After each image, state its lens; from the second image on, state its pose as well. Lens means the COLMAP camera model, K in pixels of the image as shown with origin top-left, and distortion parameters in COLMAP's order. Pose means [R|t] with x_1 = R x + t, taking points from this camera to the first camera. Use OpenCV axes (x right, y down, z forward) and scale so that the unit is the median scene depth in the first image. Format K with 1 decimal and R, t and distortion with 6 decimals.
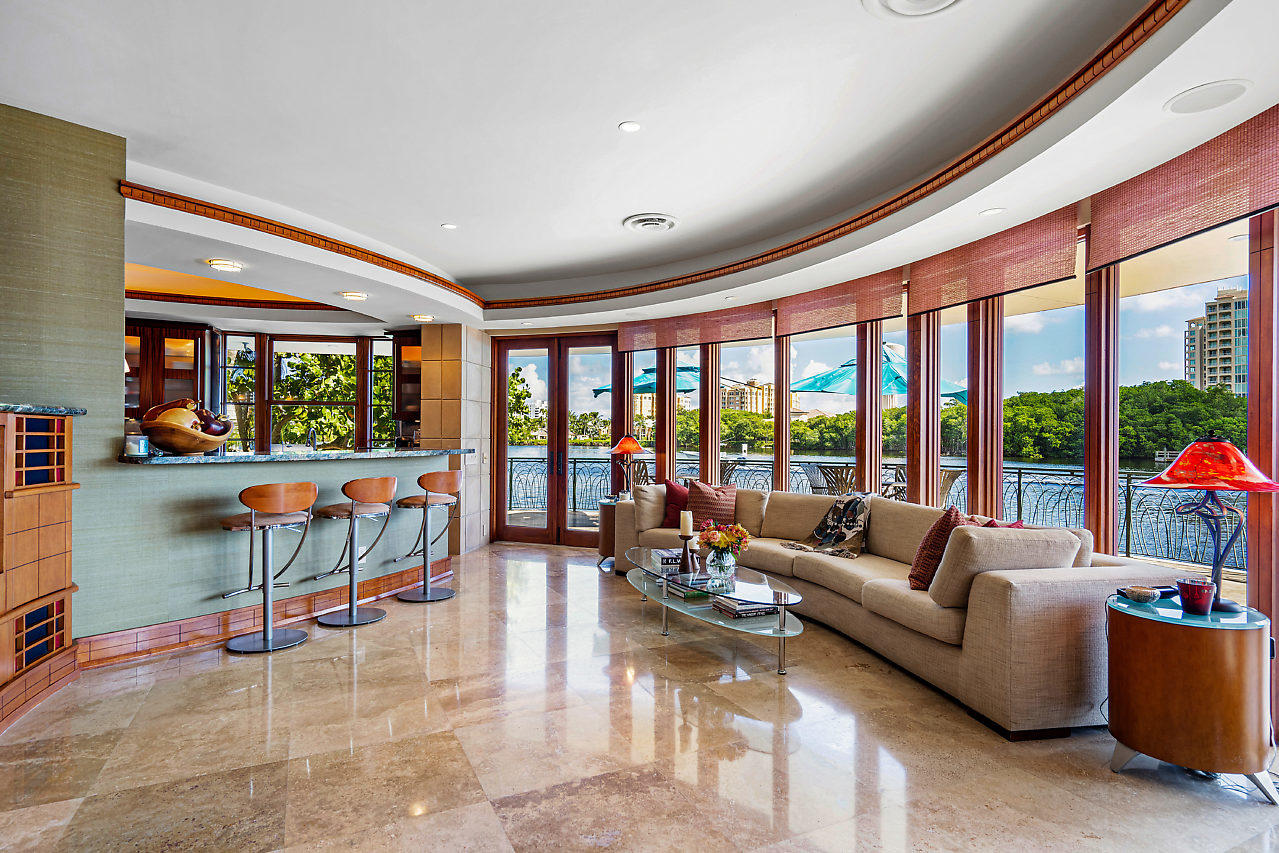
lens RADIAL K [[641.6, 0, 640.5], [0, 641.6, 431.4], [0, 0, 1]] dist [0.001648, -0.000084]
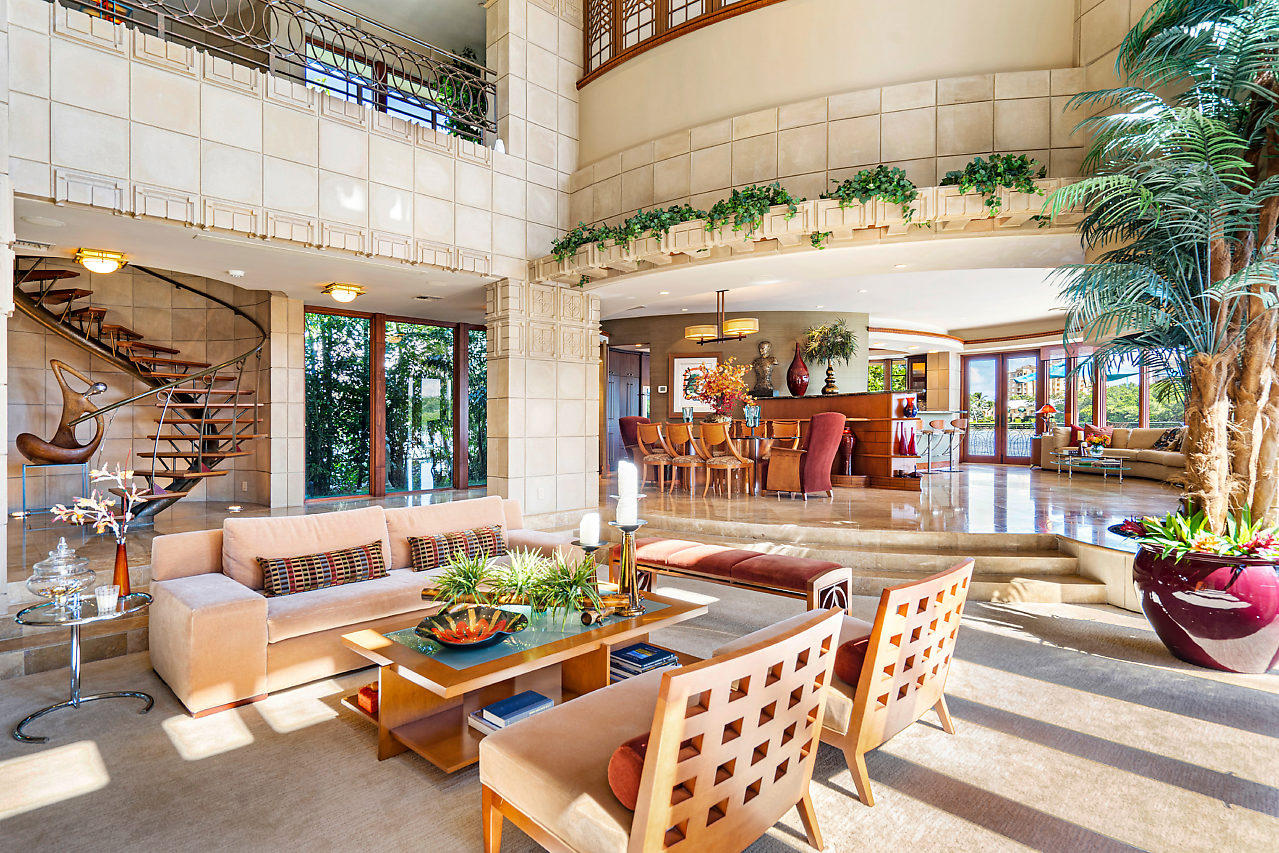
lens RADIAL K [[641.6, 0, 636.9], [0, 641.6, 429.1], [0, 0, 1]] dist [0.001648, -0.000084]
pose [[0.846544, -0.002050, -0.532315, -0.036235], [0.008966, 0.999906, 0.010408, 0.047926], [0.532243, -0.013584, 0.846482, -1.249154]]
